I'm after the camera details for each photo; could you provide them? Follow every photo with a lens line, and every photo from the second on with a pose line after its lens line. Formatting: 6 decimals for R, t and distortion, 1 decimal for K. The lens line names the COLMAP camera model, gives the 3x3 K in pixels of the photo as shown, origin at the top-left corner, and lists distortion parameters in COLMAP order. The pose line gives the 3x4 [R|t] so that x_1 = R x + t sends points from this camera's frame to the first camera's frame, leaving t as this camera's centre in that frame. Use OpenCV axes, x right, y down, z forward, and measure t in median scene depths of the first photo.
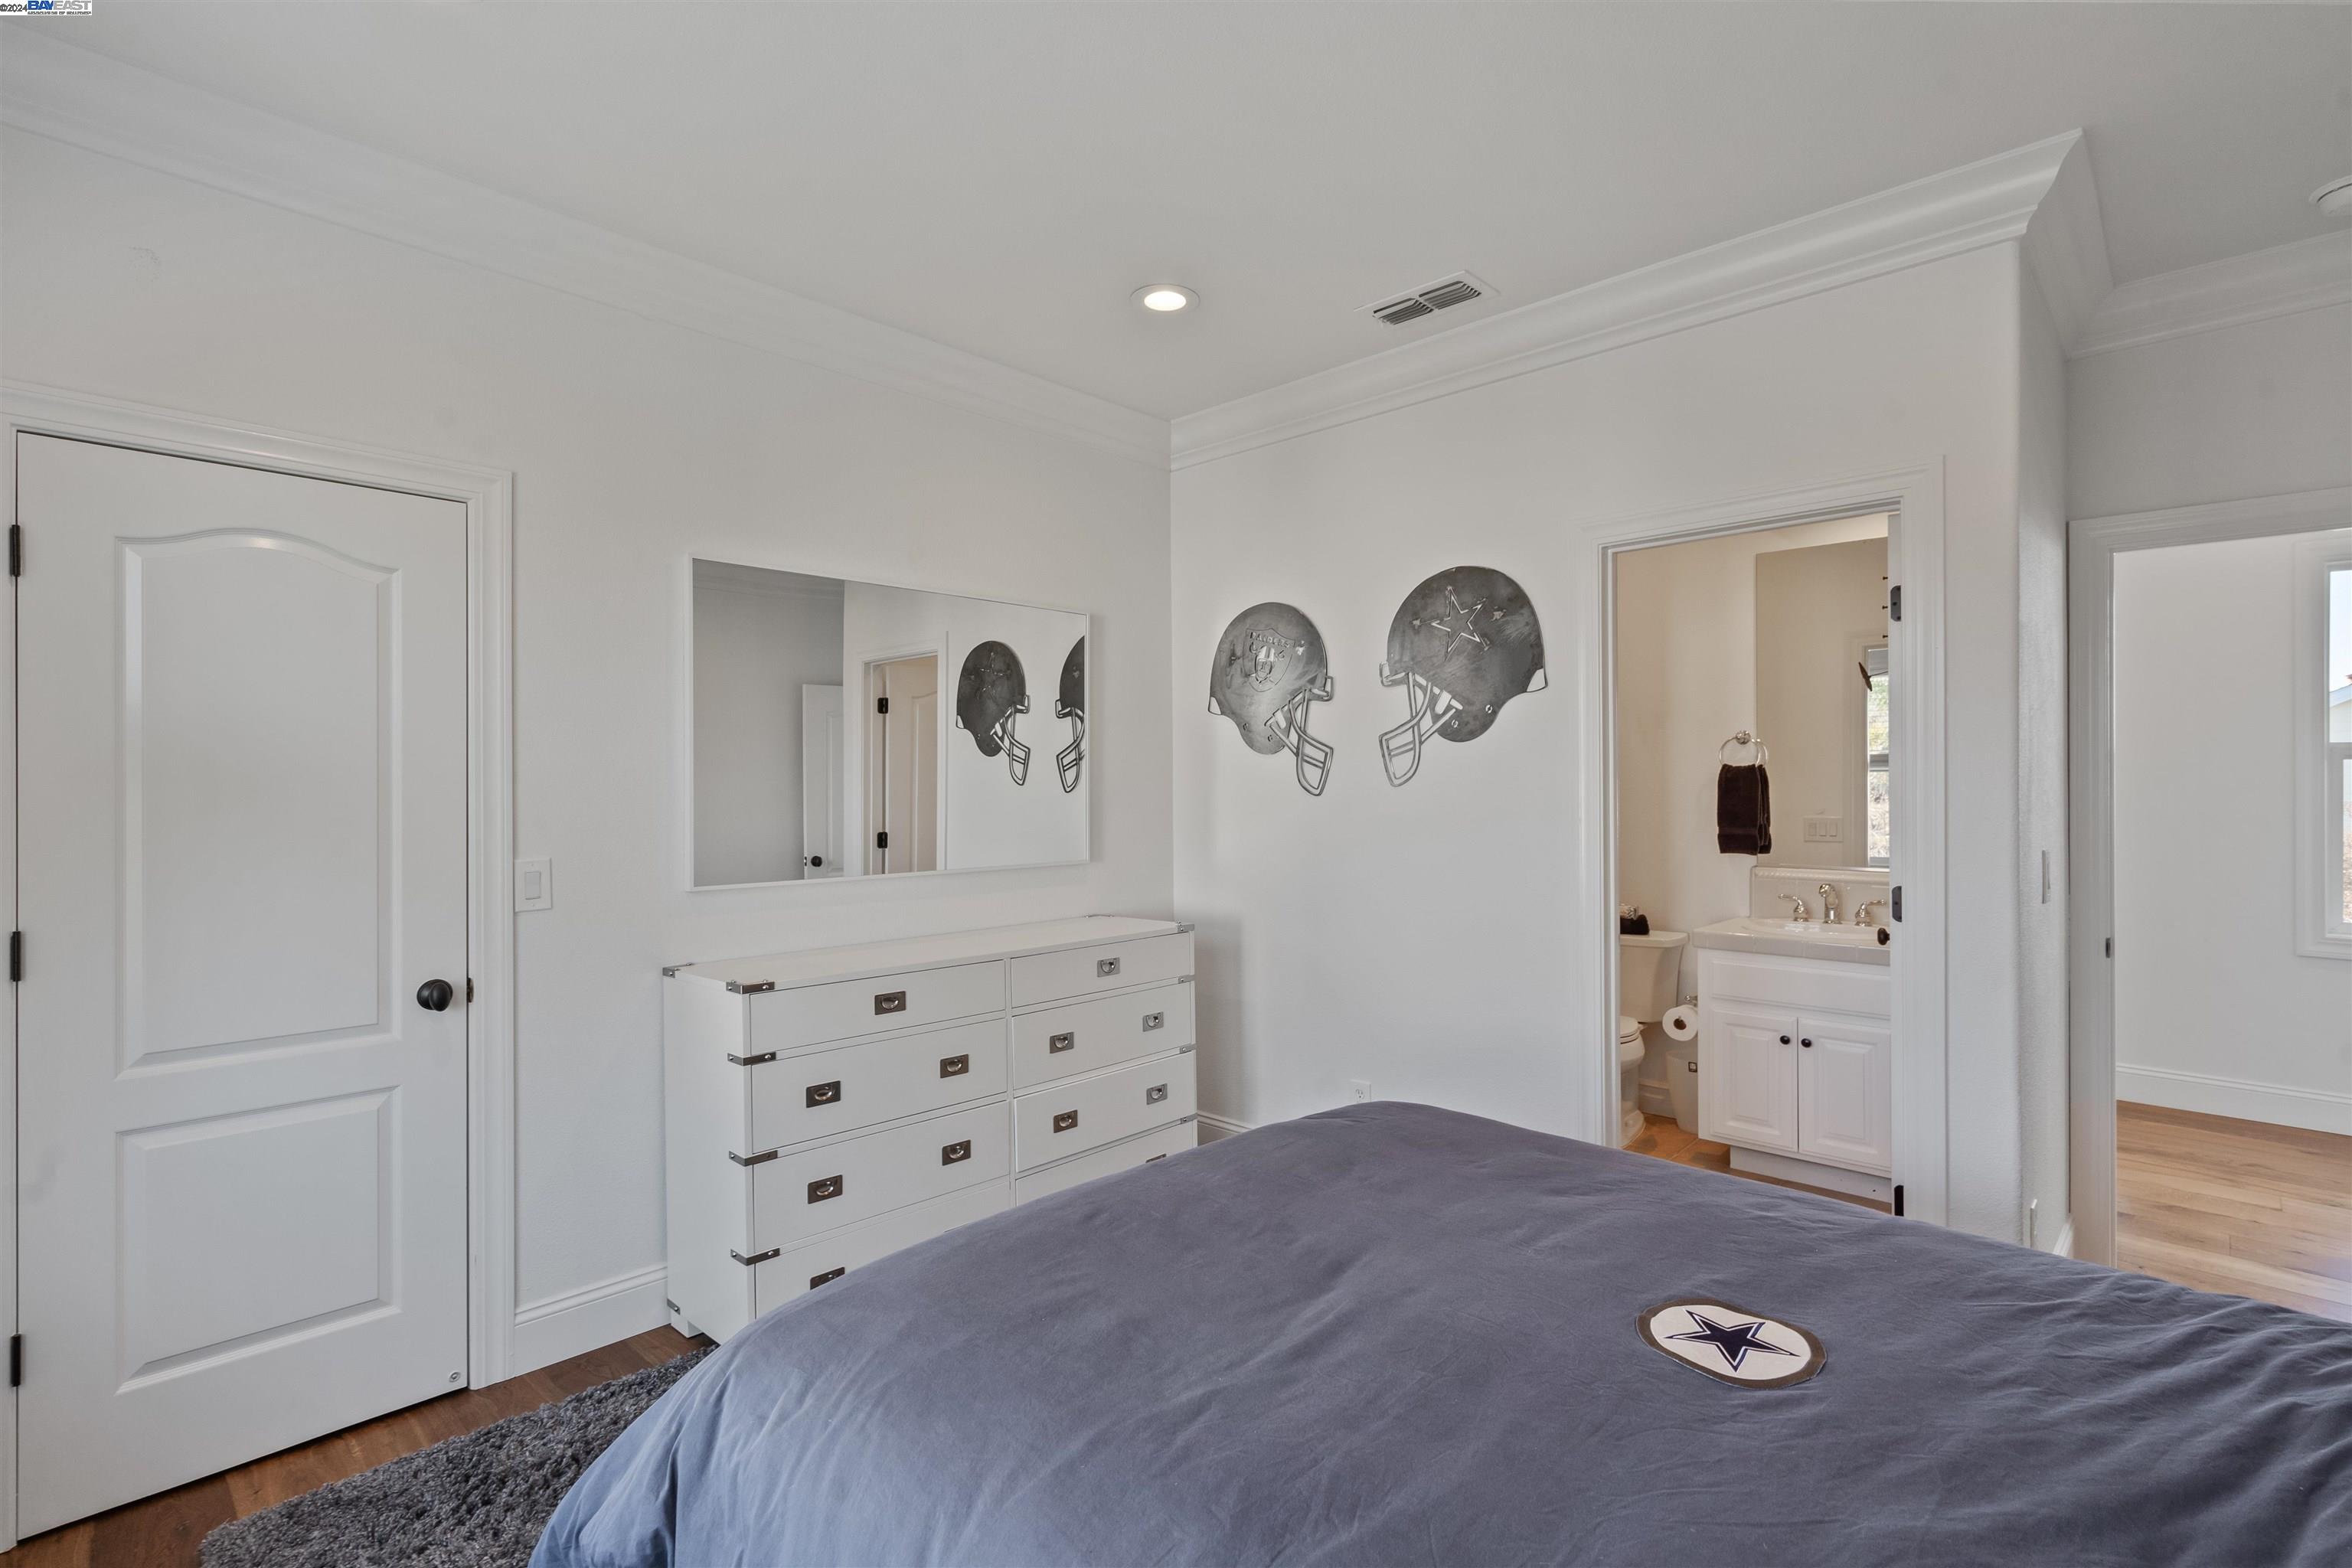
lens RADIAL K [[1099.3, 0, 1187.3], [0, 1099.3, 786.1], [0, 0, 1]] dist [-0.002009, -0.000264]
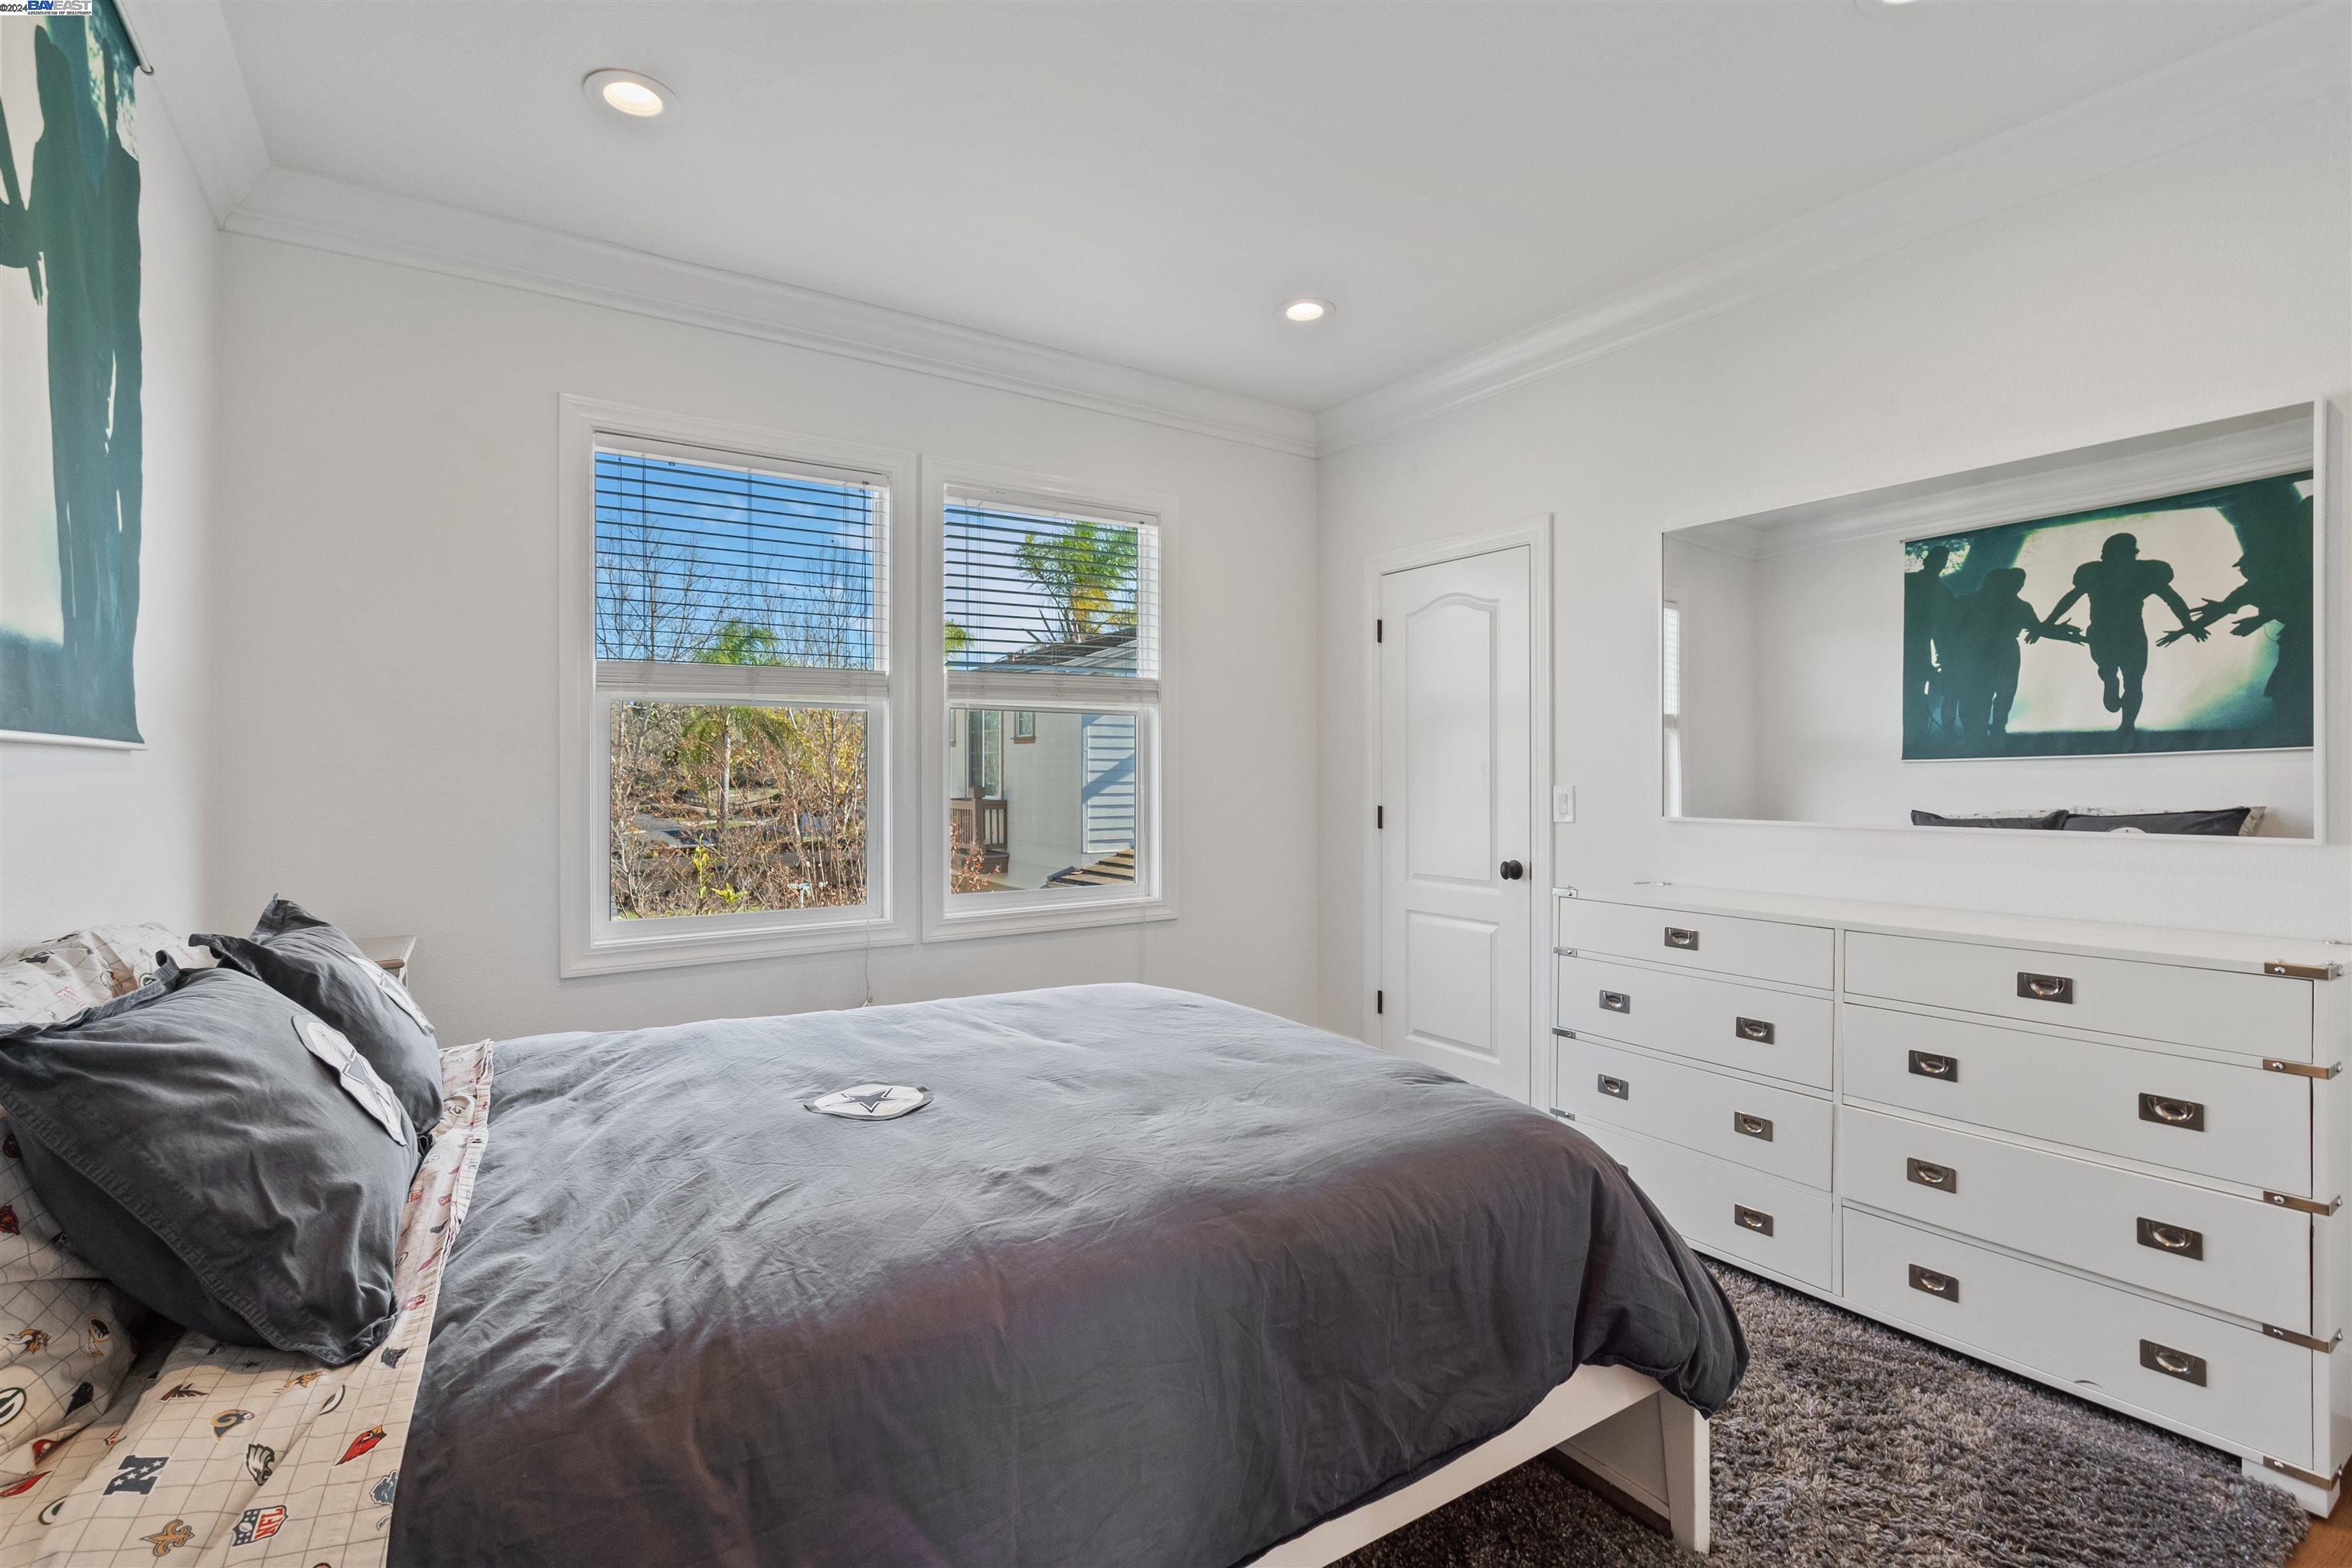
lens RADIAL K [[1099.3, 0, 1187.3], [0, 1099.3, 786.1], [0, 0, 1]] dist [-0.002009, -0.000264]
pose [[-0.226518, 0.015261, -0.973887, 0.871190], [0.004369, 0.999883, 0.014653, 0.043836], [0.973997, -0.000935, -0.226558, 0.849265]]
